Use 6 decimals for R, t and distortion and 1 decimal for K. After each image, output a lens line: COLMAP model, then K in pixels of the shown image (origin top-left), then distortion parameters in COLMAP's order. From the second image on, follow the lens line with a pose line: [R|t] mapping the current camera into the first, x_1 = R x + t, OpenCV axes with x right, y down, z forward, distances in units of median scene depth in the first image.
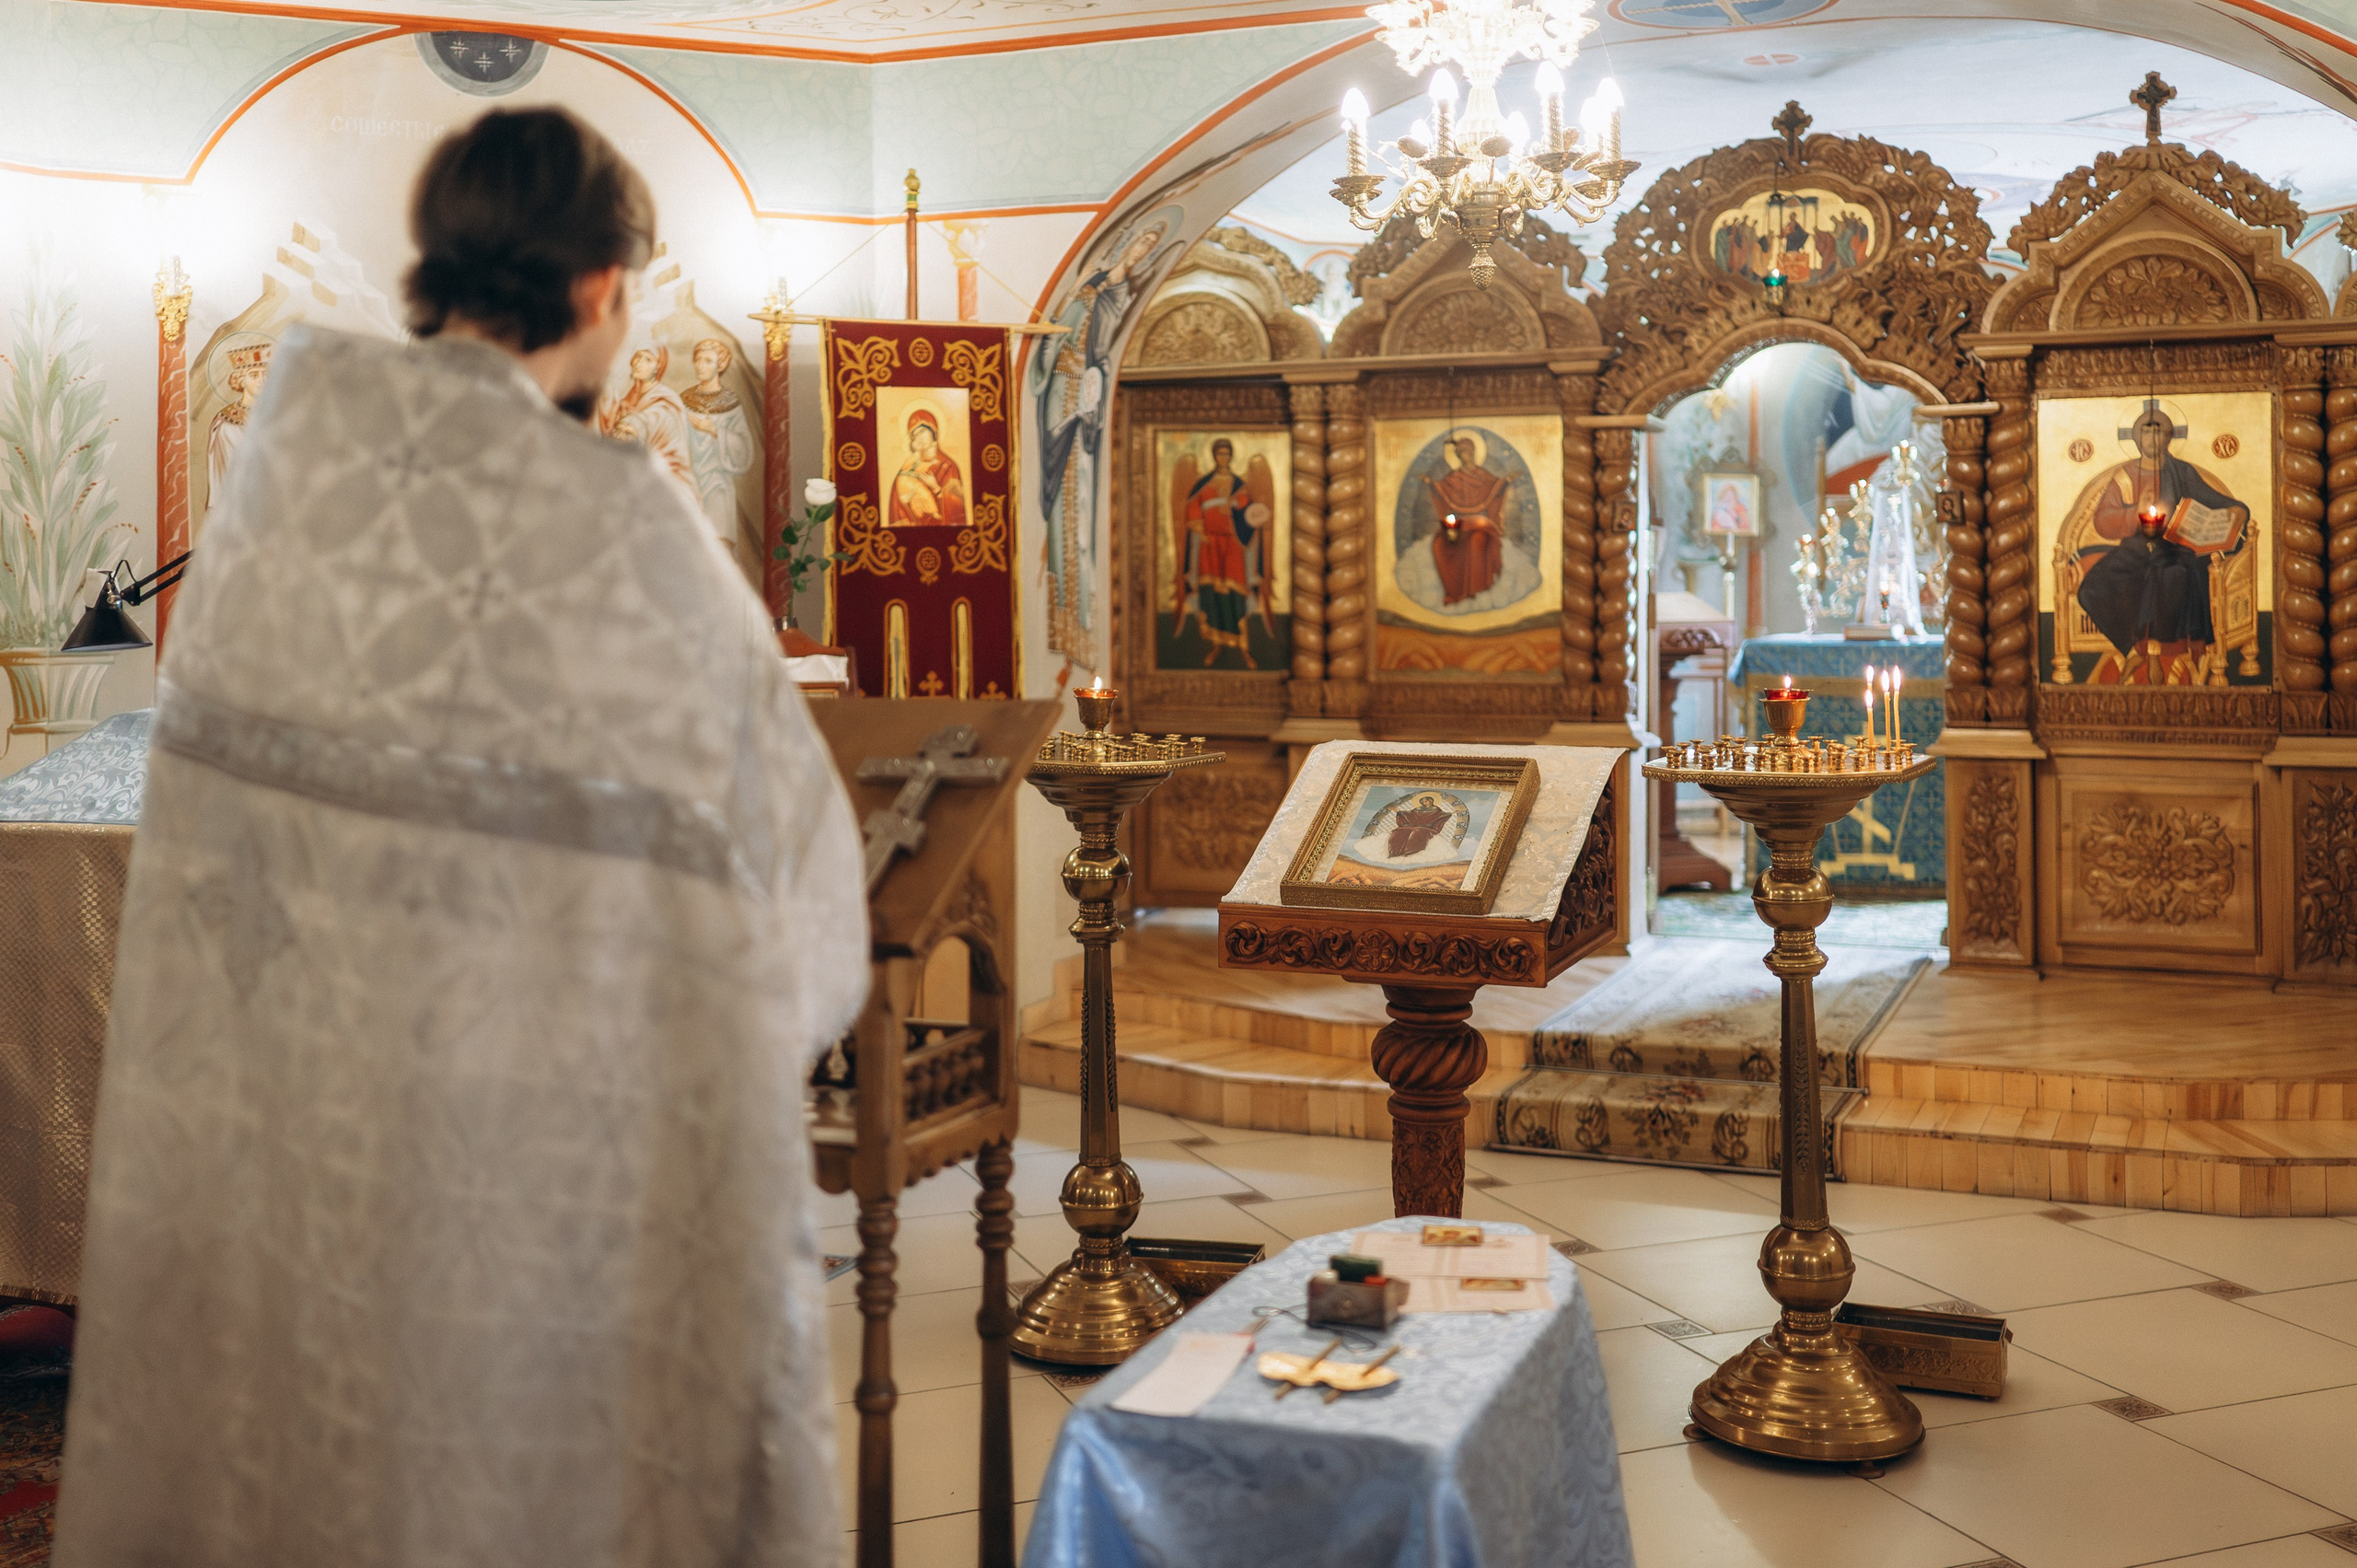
lens RADIAL K [[2541.6, 0, 1178.6], [0, 2541.6, 647.1], [0, 0, 1]] dist [0.048975, 0.015506]
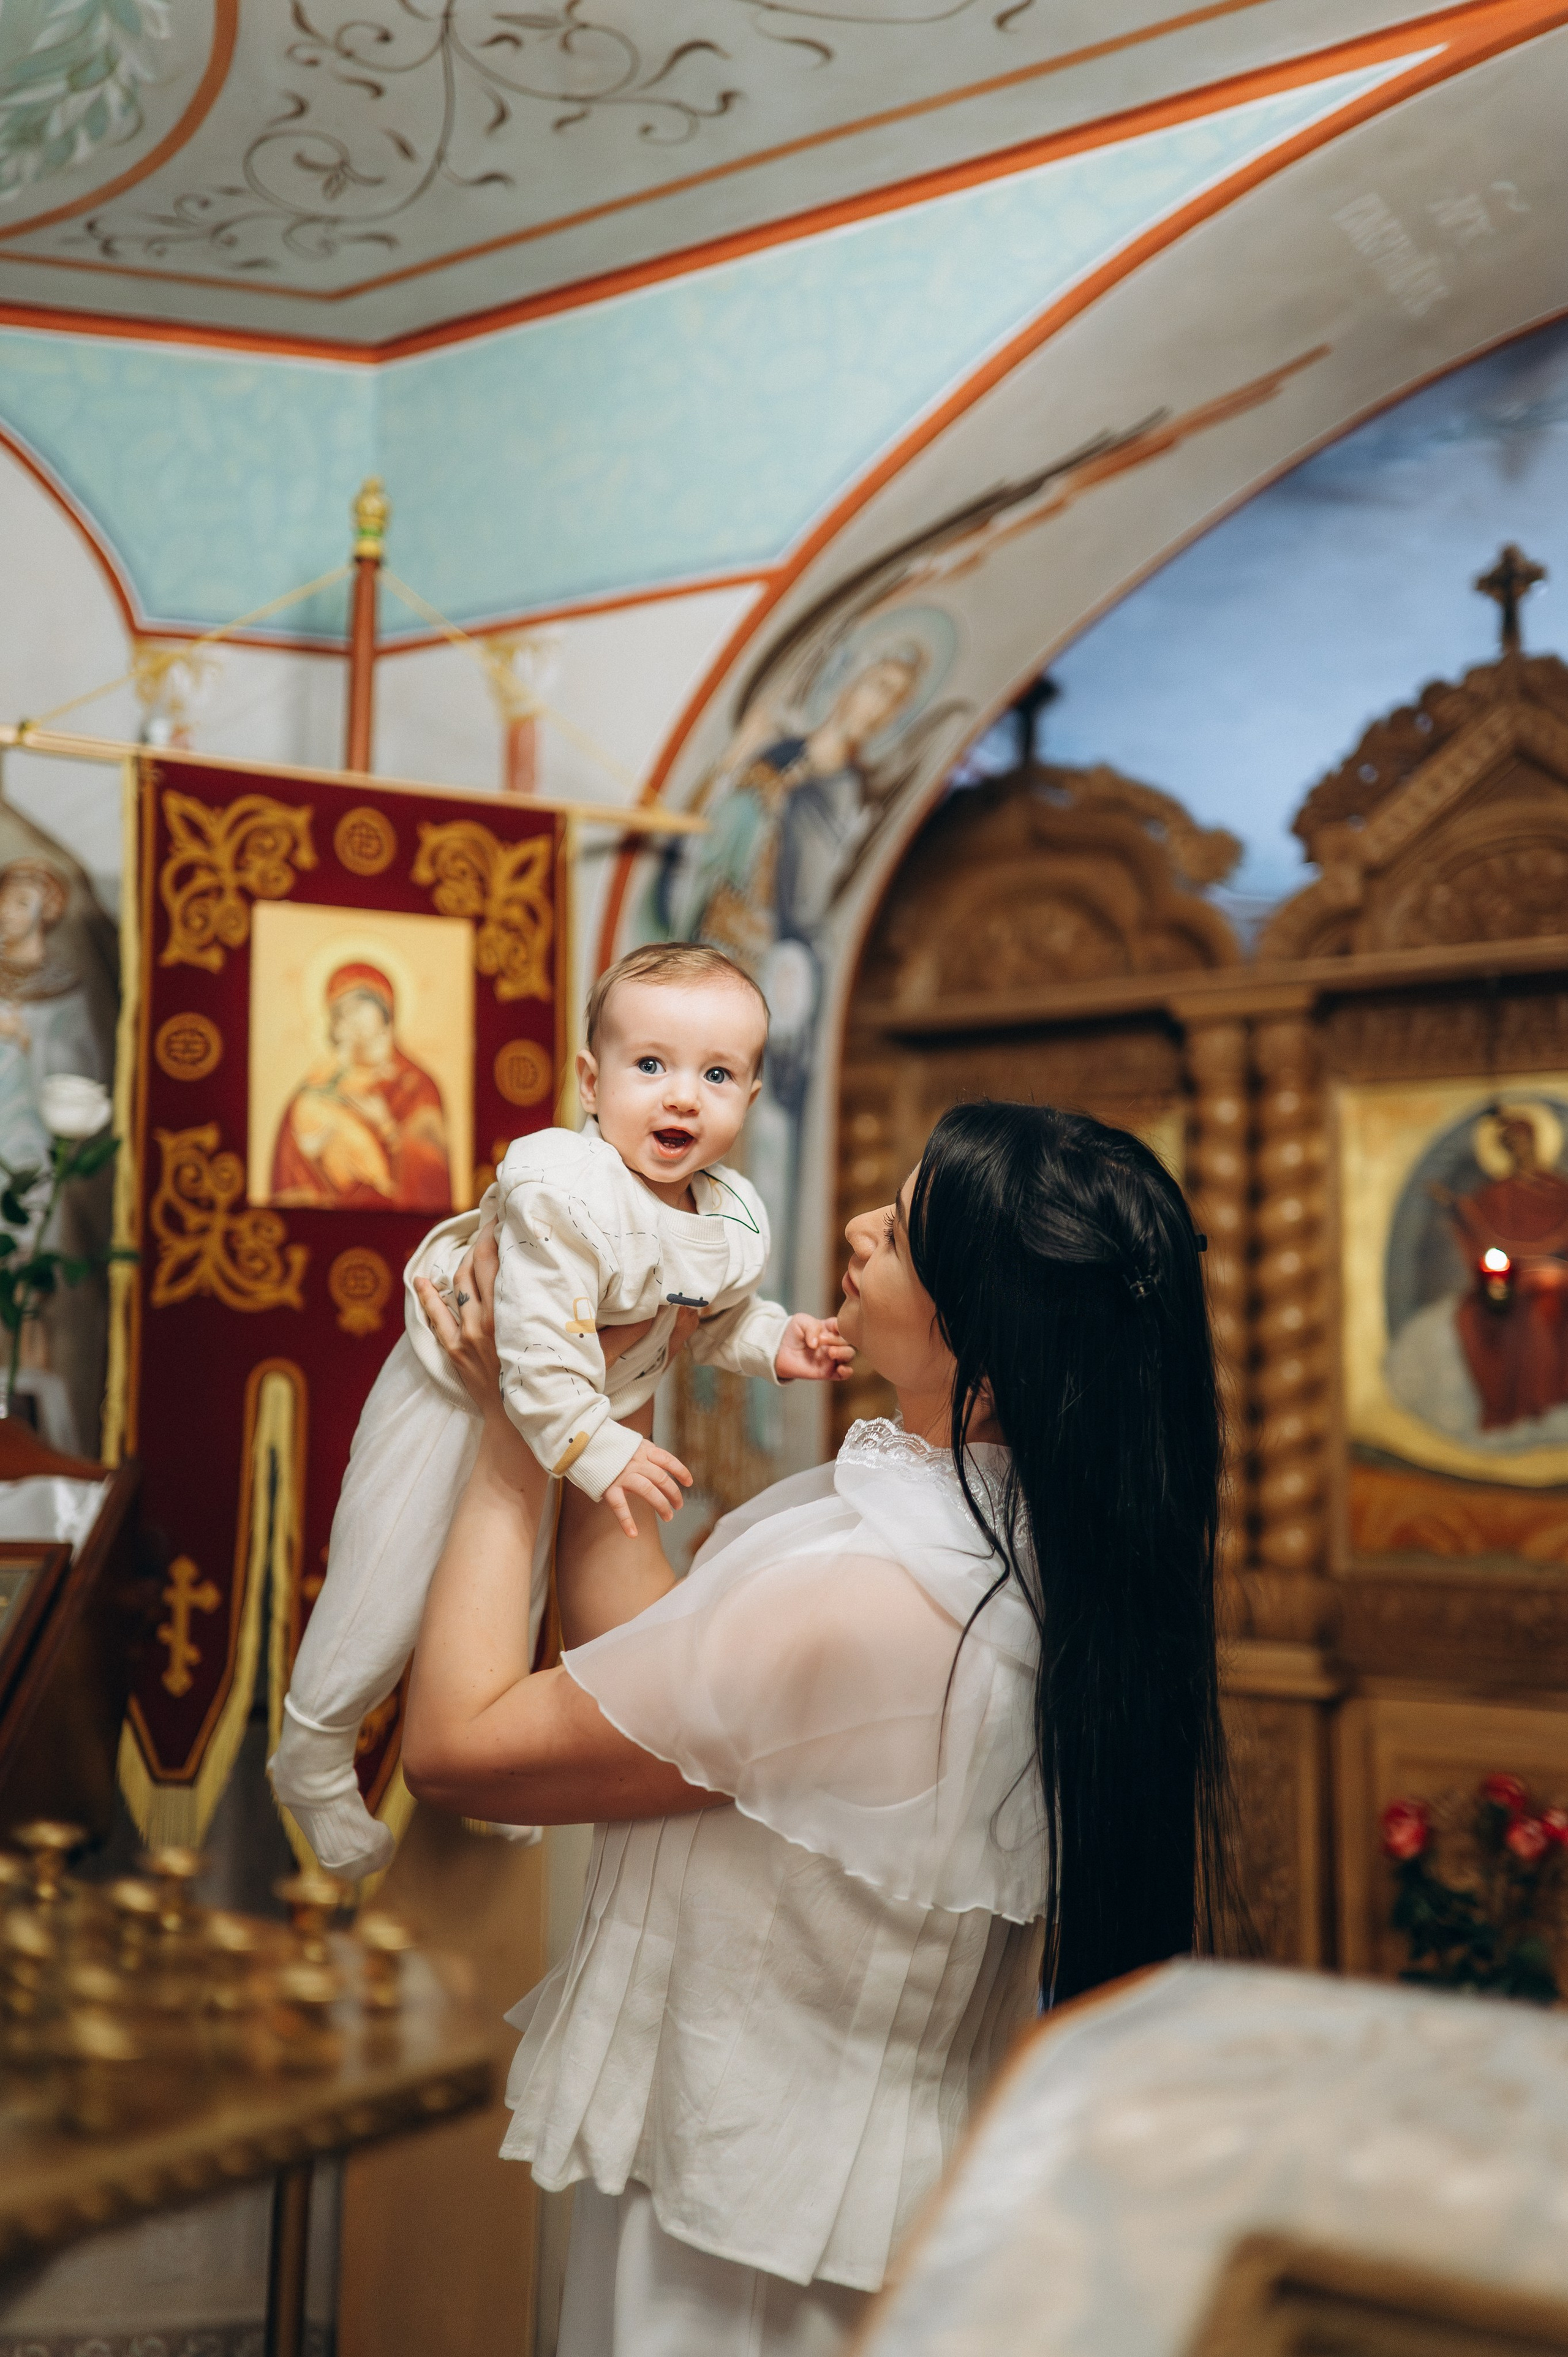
lens RADIAL K [[2380.8, 0, 782.6], [0, 2380.8, 1157.6], [0, 0, 1]] dist [0.051385, -0.007508]
pose [[0.988561, 0.007166, -0.150653, 0.039334], [-0.029491, 0.988773, -0.146486, 0.004683], [0.147912, 0.149253, 0.977674, 0.538064]]
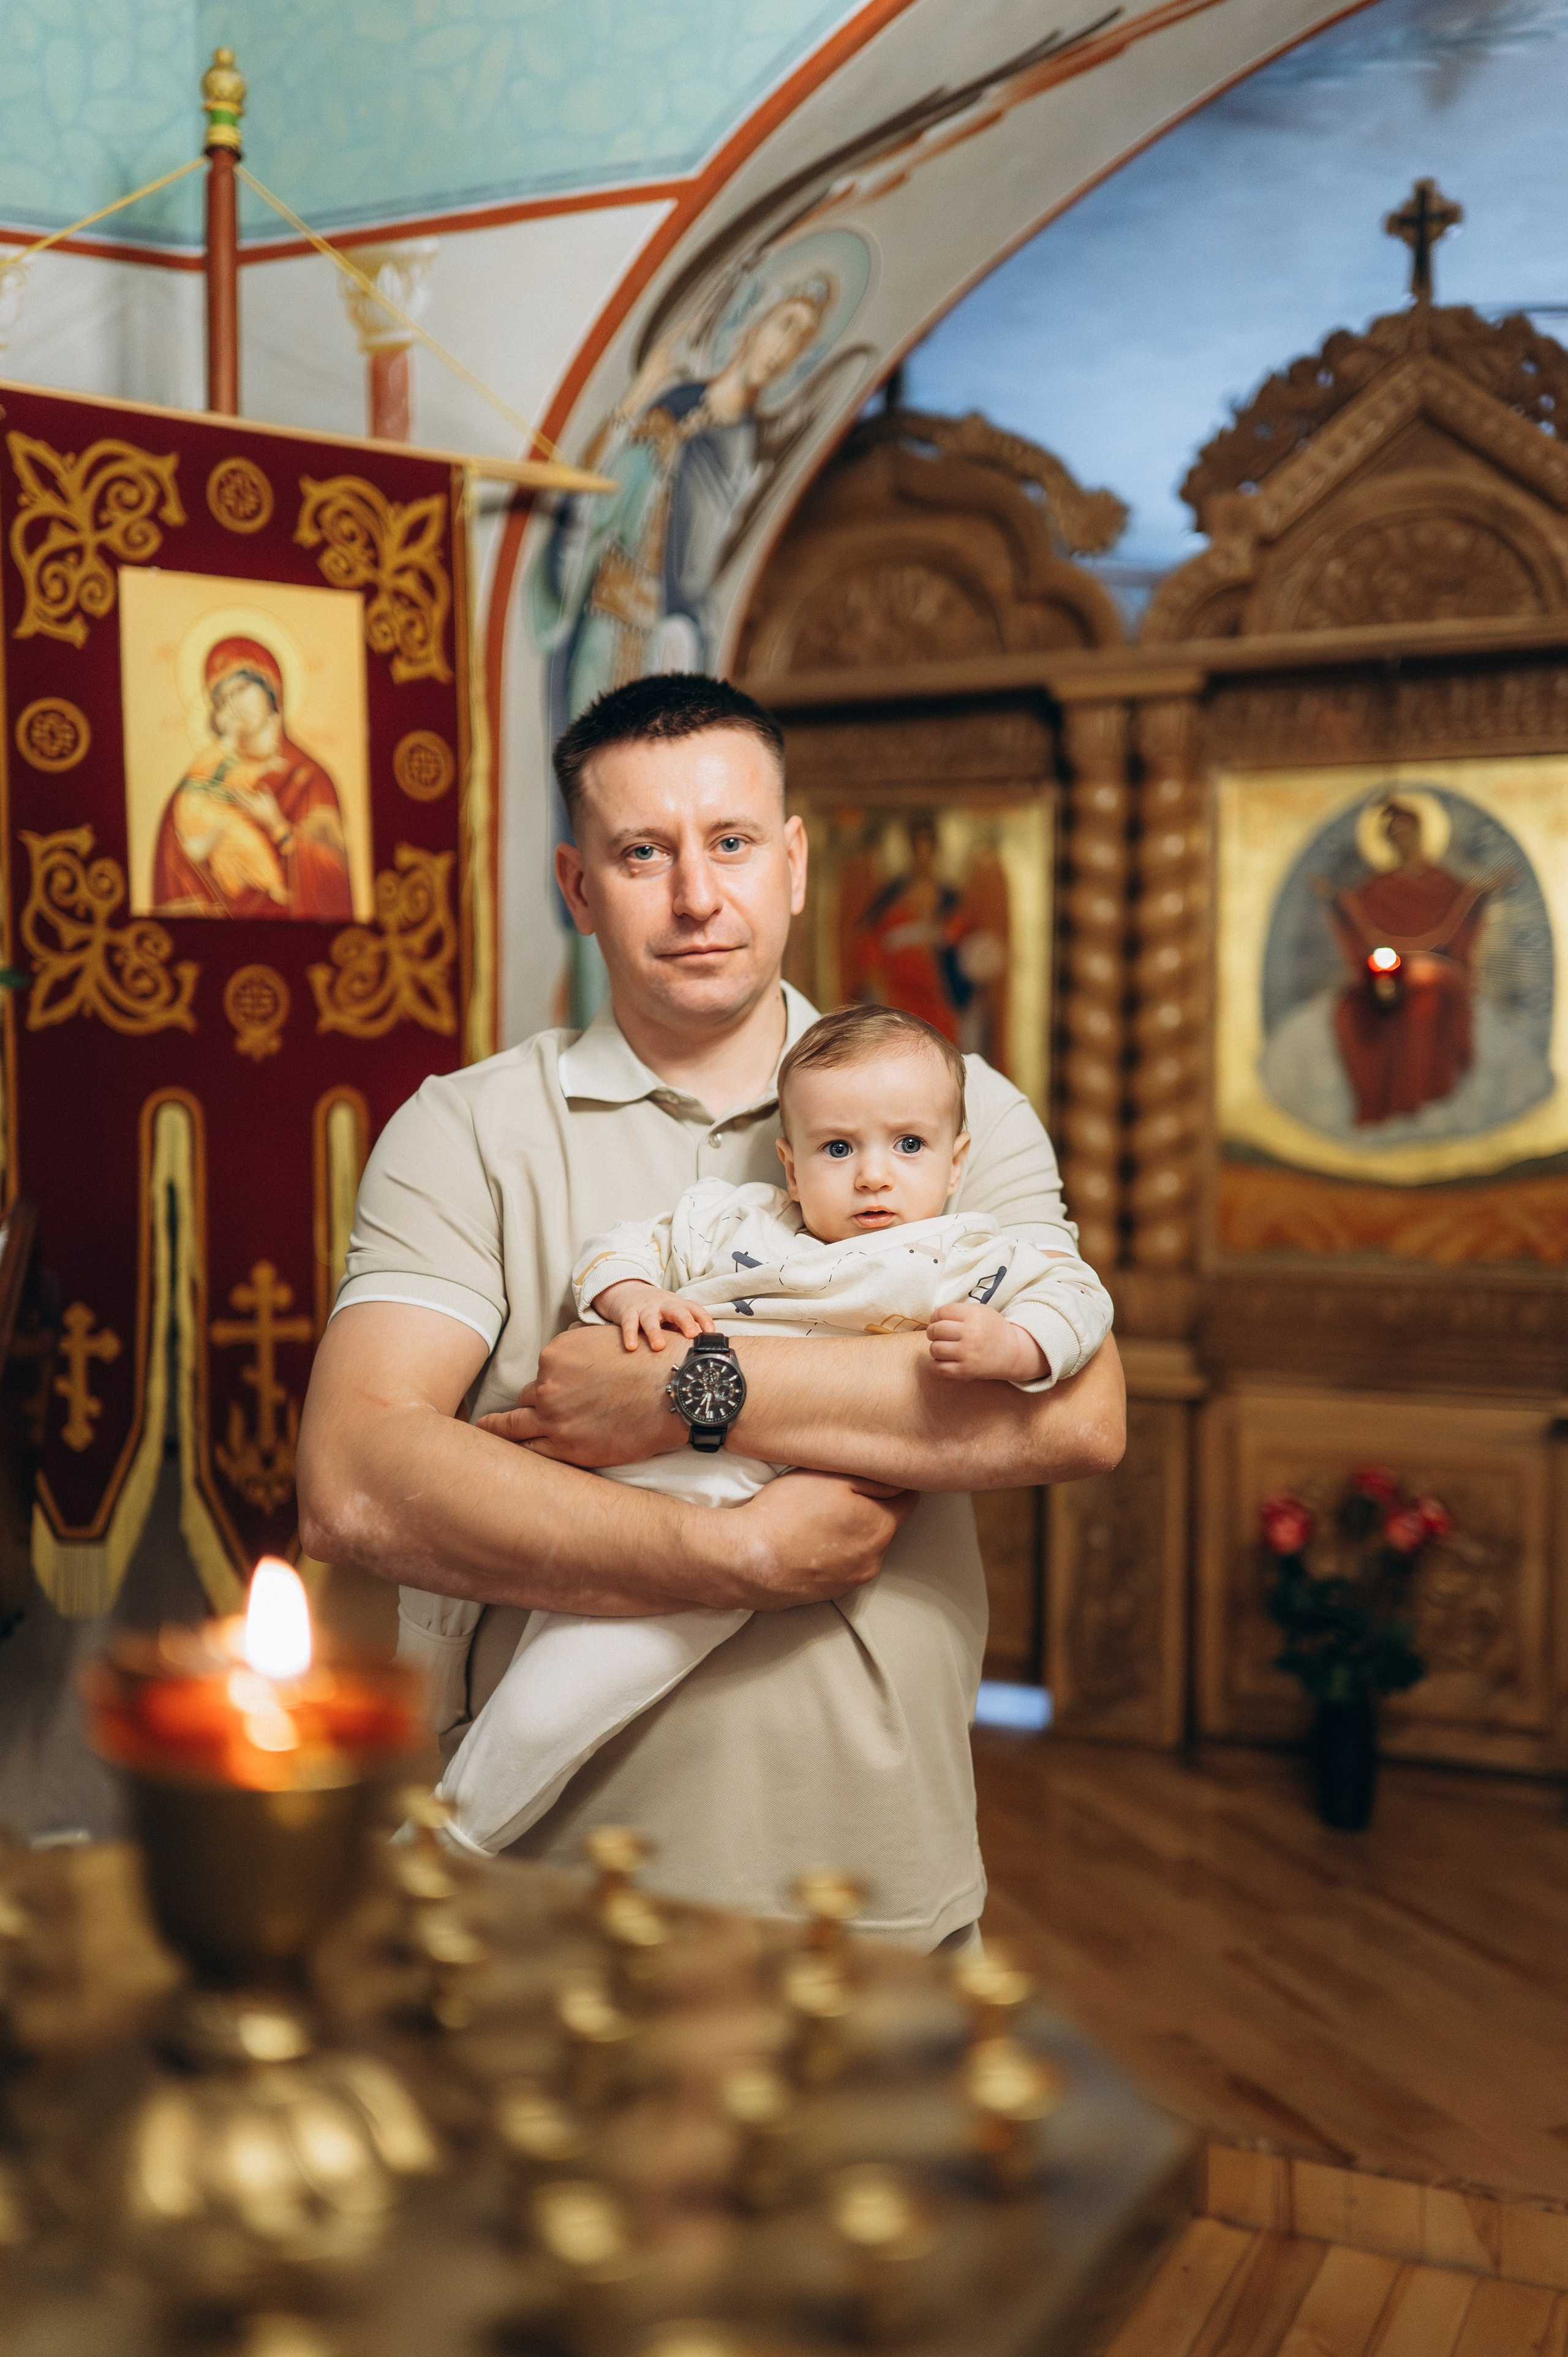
lens RADIAL K [[2402.1, 0, 788.9], [0, 2402.1, 1208.3], [0, 0, 1]] dist [0.062190, -0.039430]
pose [[0.999697, 0.015849, -0.018852, -0.002308], [-0.015572, 0.999770, 0.014772, -0.006320], [0.019082, -0.014474, 0.999713, 0.555748]]
